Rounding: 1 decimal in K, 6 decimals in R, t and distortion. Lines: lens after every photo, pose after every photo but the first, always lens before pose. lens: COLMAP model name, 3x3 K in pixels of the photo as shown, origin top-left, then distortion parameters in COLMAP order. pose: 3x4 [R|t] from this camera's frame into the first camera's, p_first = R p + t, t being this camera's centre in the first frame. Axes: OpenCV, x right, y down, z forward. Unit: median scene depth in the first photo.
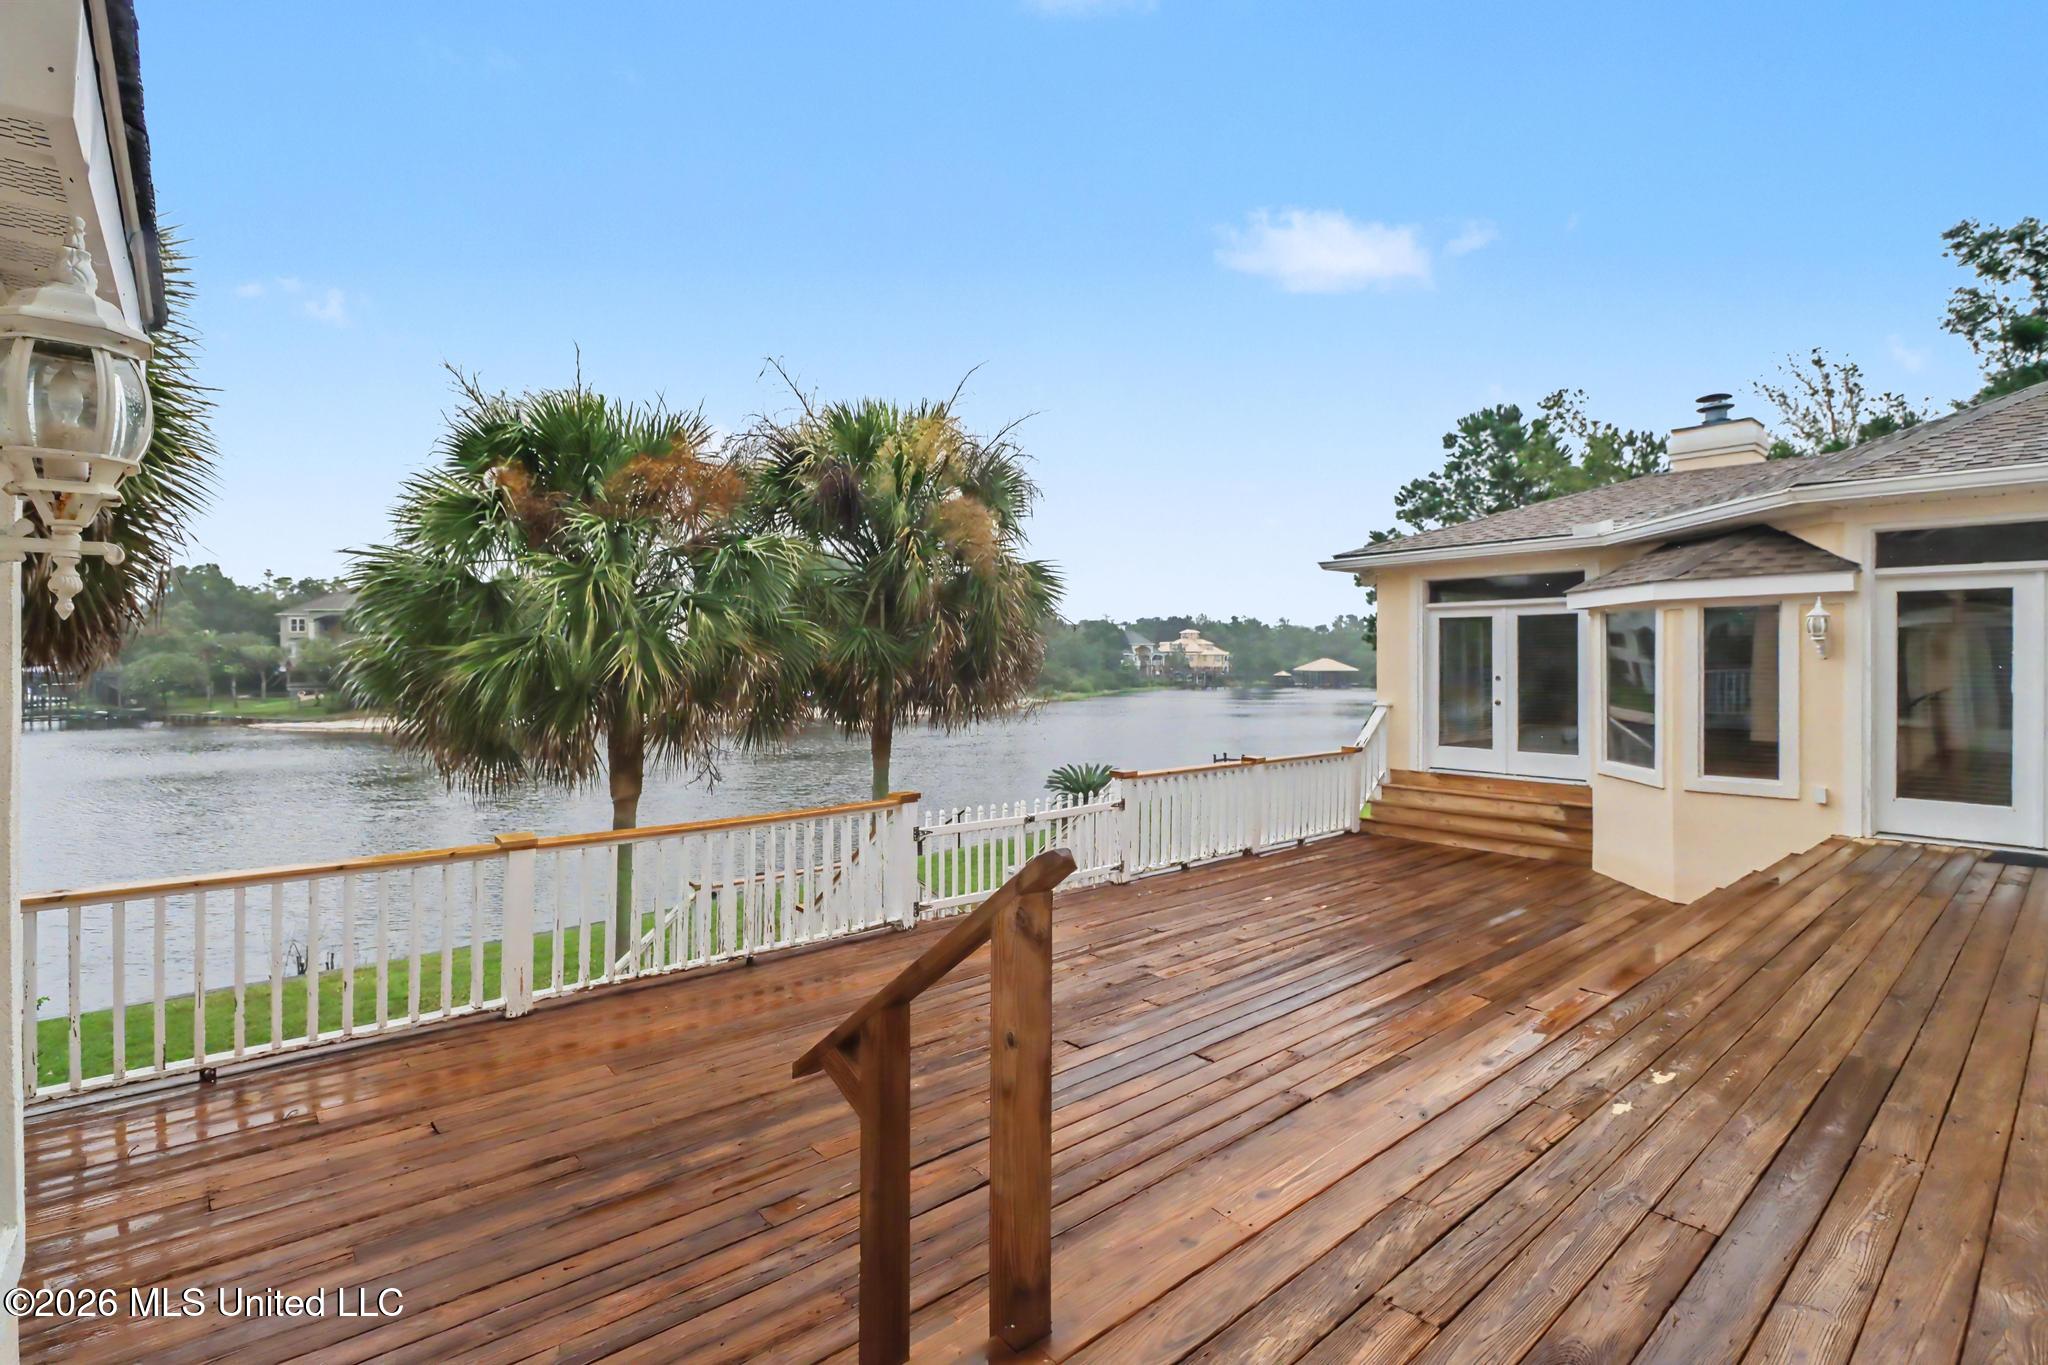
lens RADIAL K [[926.9, 0, 1046.6], [0, 926.9, 661.6], [0, 0, 1]] dist [-0.011389, -0.000225]
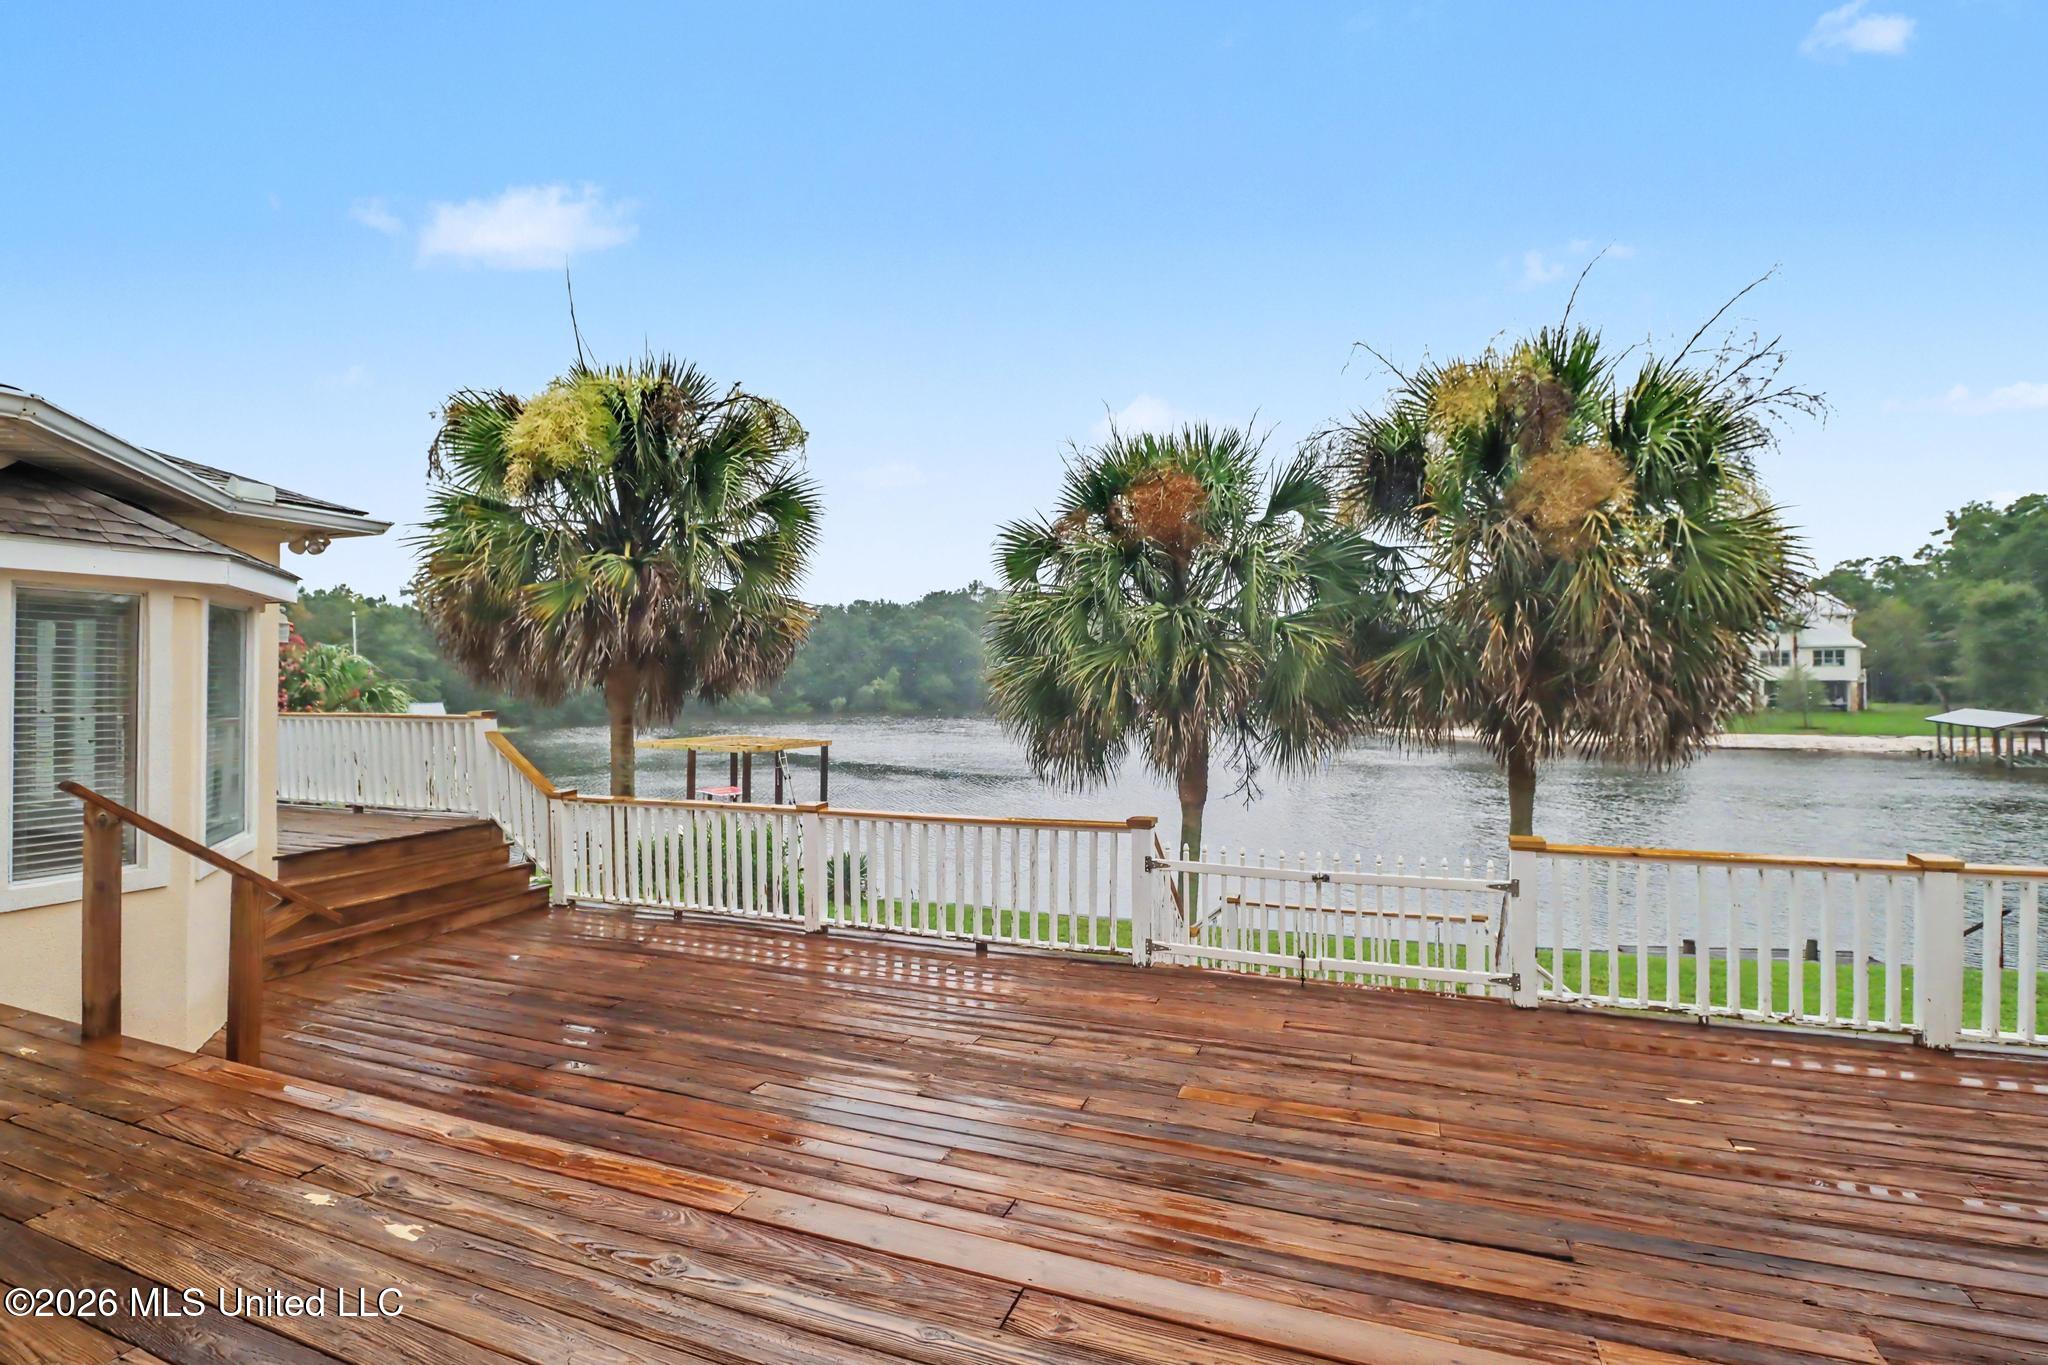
lens RADIAL K [[976.7, 0, 1025.4], [0, 976.7, 667.4], [0, 0, 1]] dist [-0.002720, -0.012227]
pose [[0.469137, -0.013600, -0.883020, 0.699172], [0.005017, 0.999906, -0.012735, 0.003910], [0.883111, 0.001545, 0.469162, 0.469156]]
